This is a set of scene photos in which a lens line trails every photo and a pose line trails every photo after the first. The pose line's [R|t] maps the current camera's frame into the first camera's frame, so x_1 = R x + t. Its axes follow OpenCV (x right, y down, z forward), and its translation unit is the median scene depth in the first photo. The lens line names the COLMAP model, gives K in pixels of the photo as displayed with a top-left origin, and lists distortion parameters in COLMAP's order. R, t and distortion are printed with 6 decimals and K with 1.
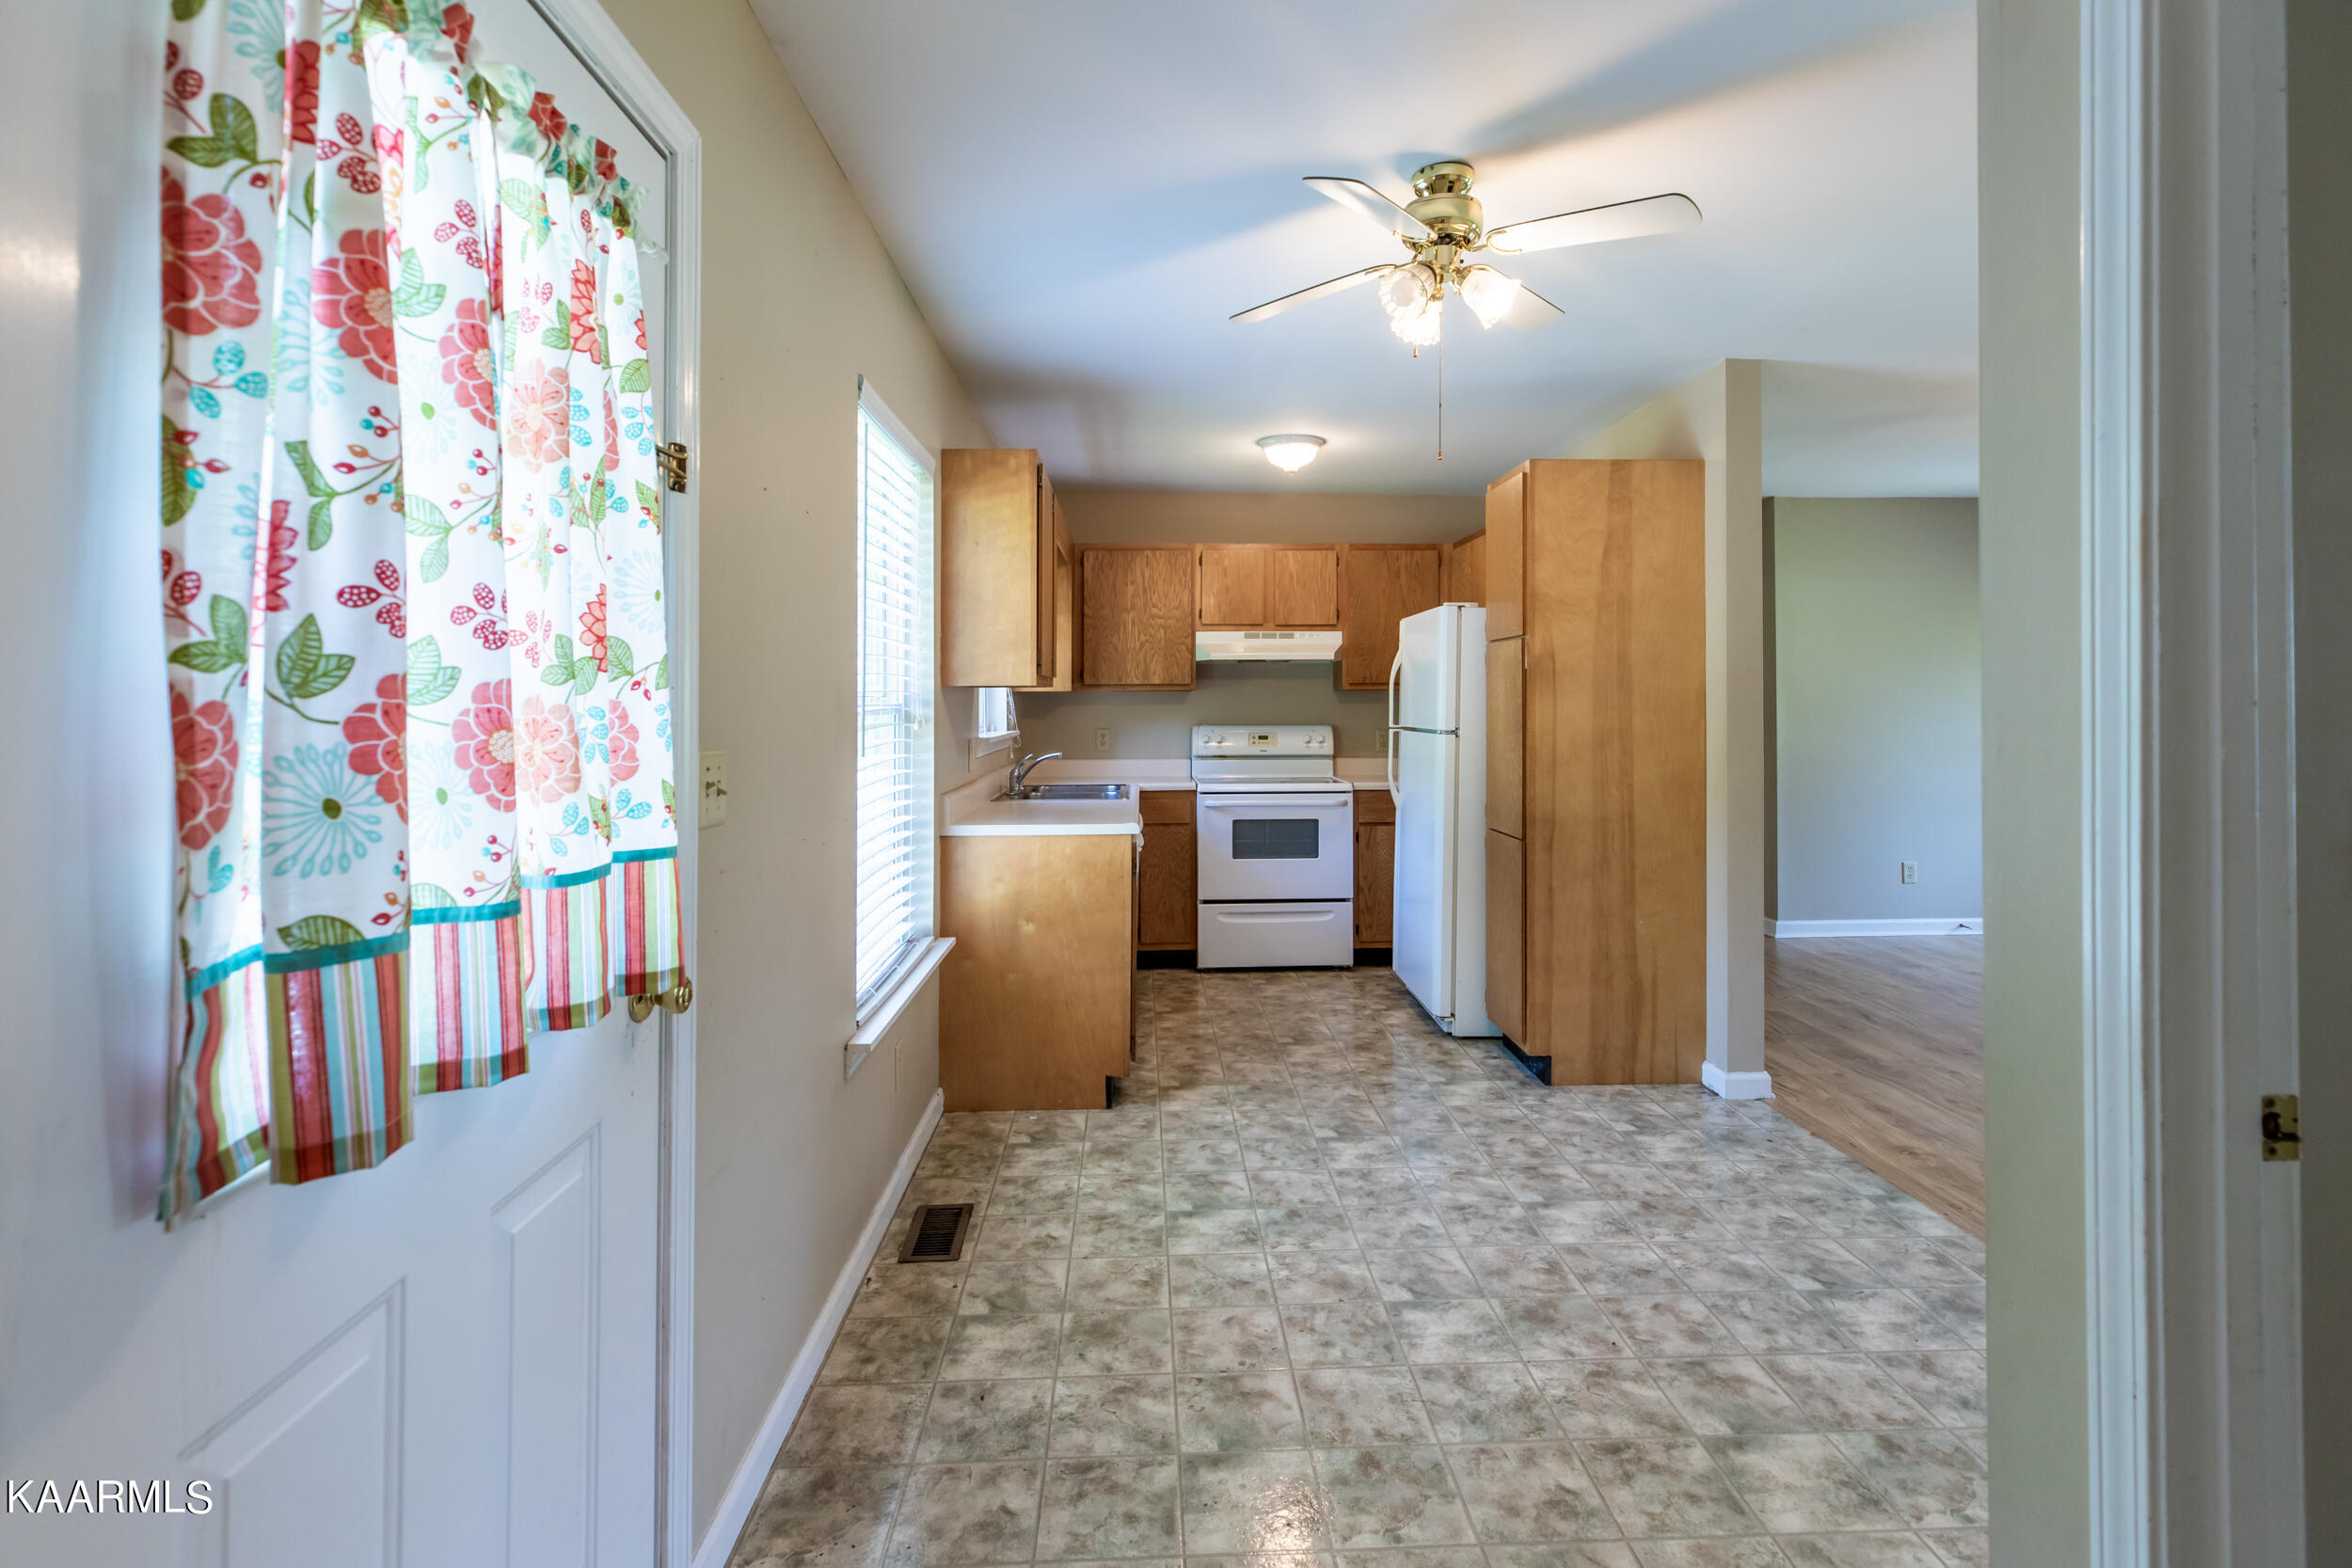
lens RADIAL K [[1143.1, 0, 1174.1], [0, 1143.1, 679.2], [0, 0, 1]] dist [0.008307, -0.000989]
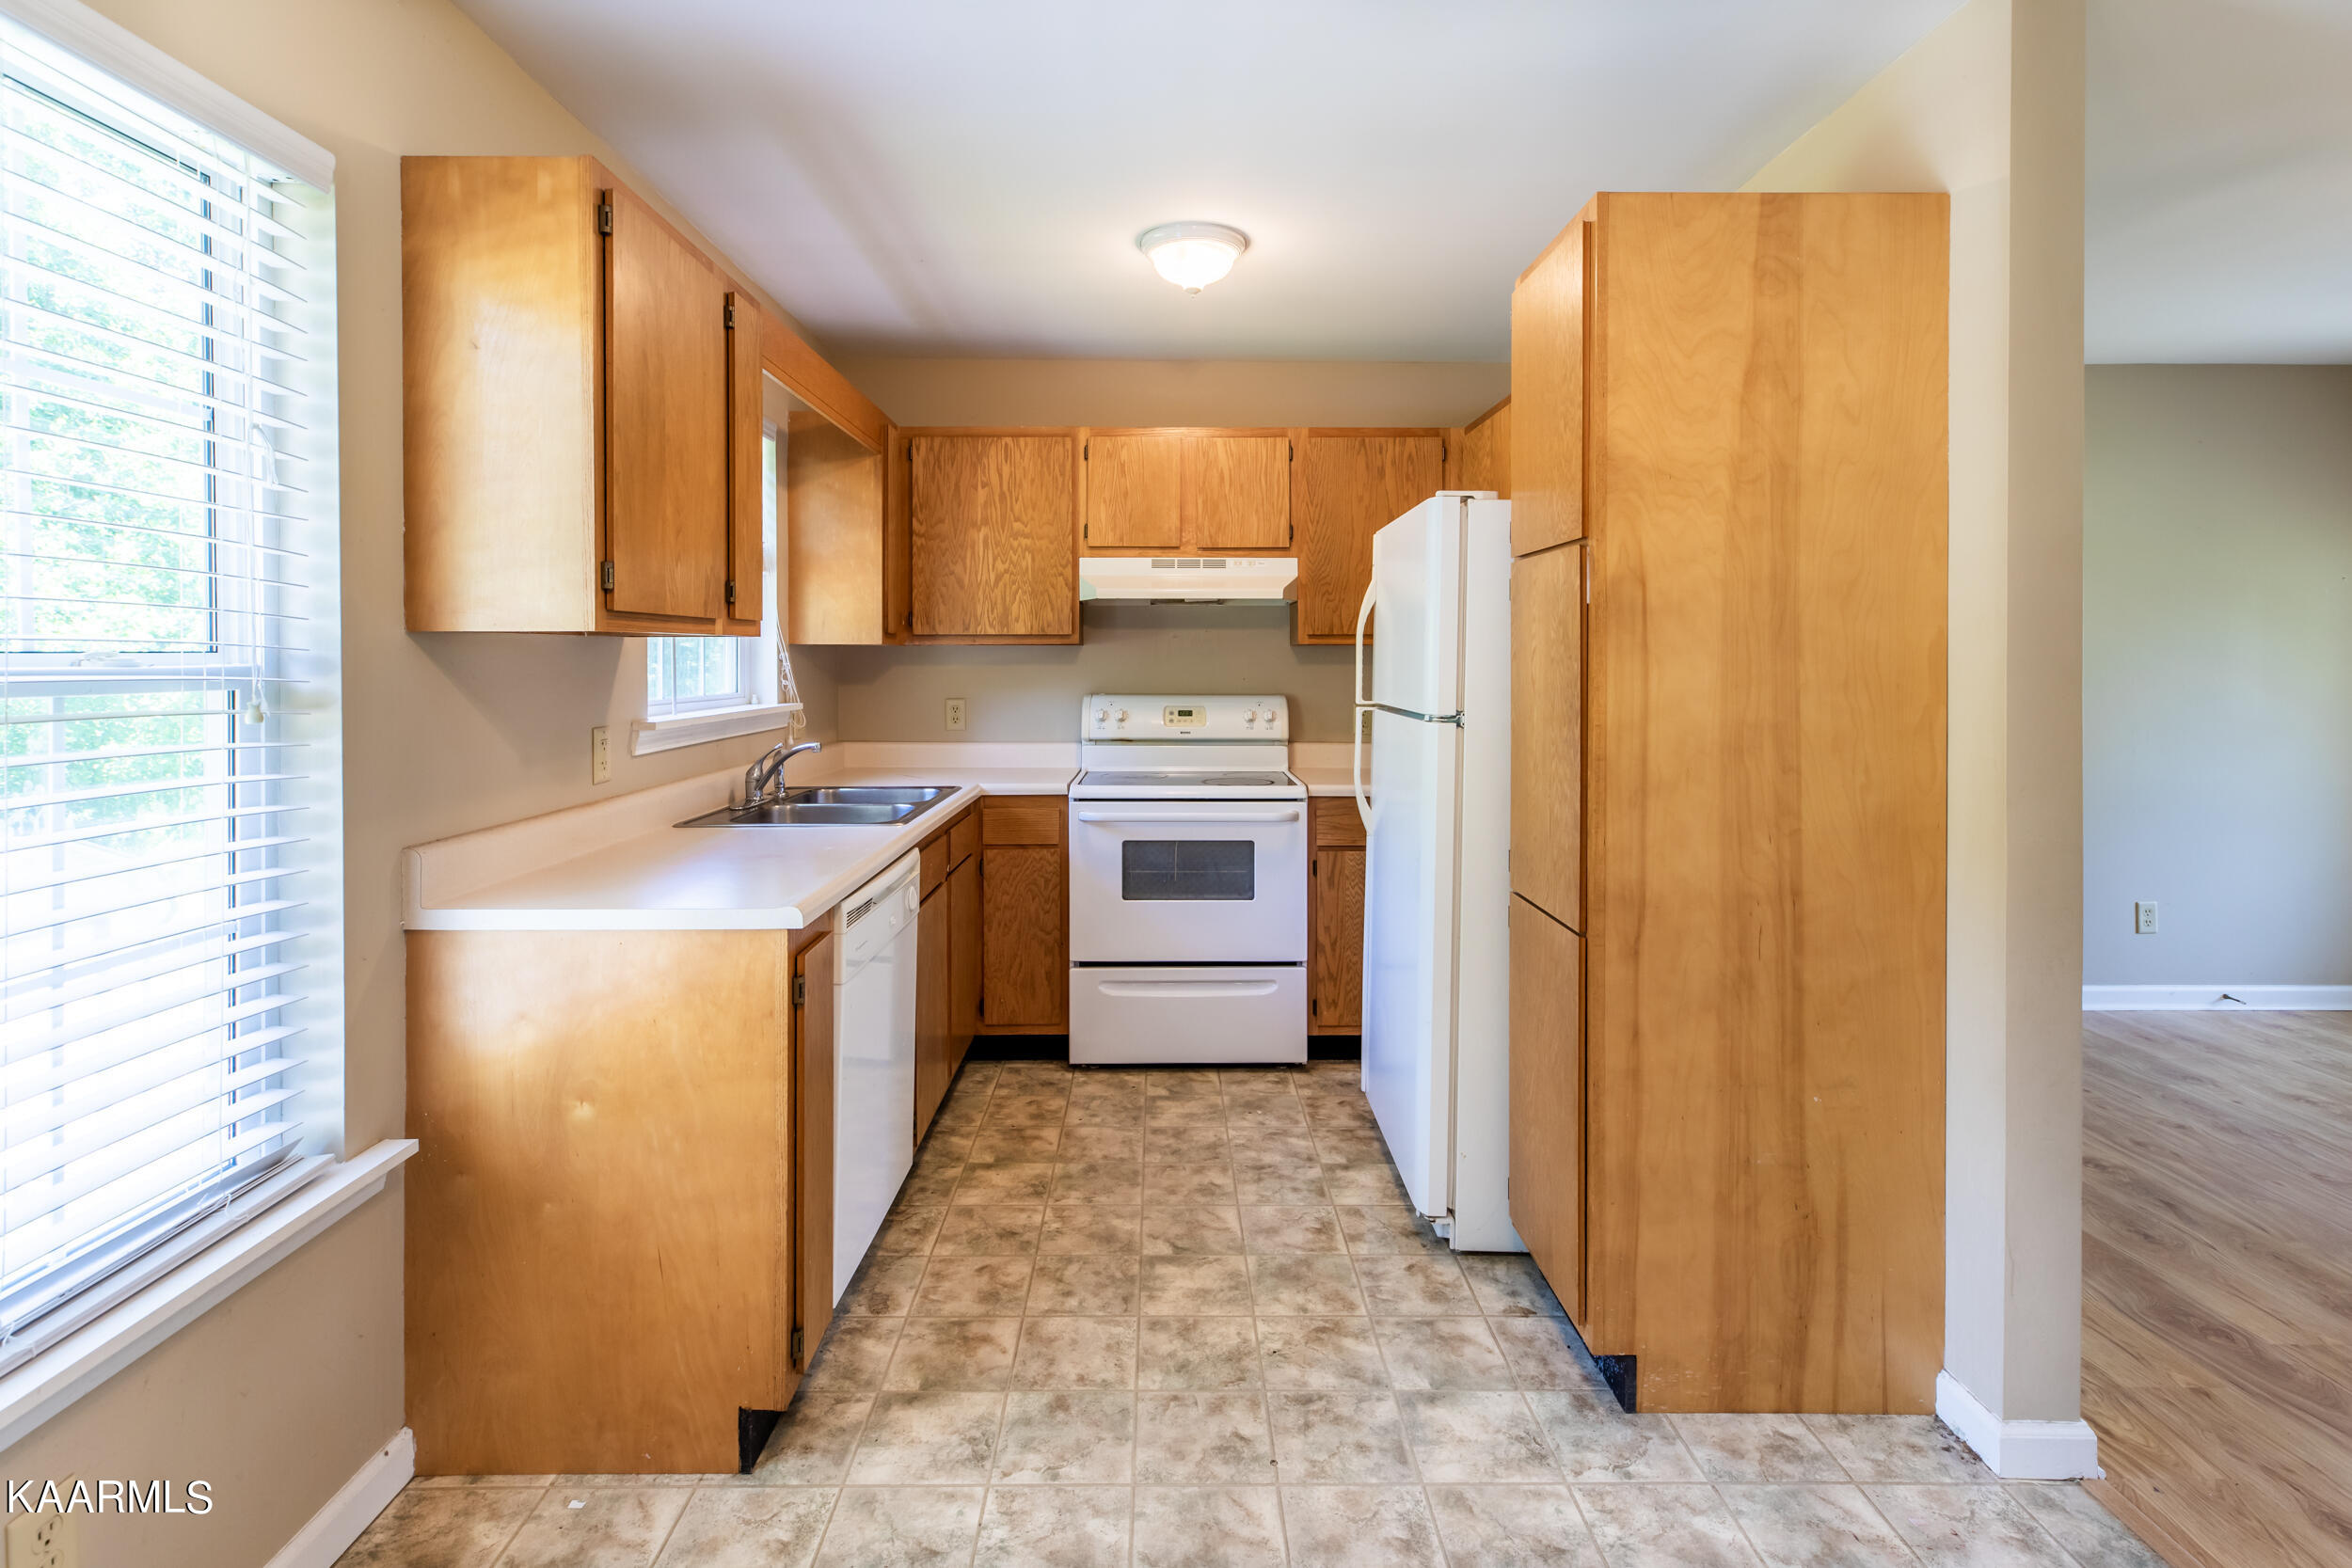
lens RADIAL K [[1143.1, 0, 1140.5], [0, 1143.1, 629.2], [0, 0, 1]] dist [0.008307, -0.000989]
pose [[0.998570, 0.004336, -0.053286, 0.131810], [-0.004566, 0.999981, -0.004201, 0.005145], [0.053267, 0.004439, 0.998570, 0.467652]]
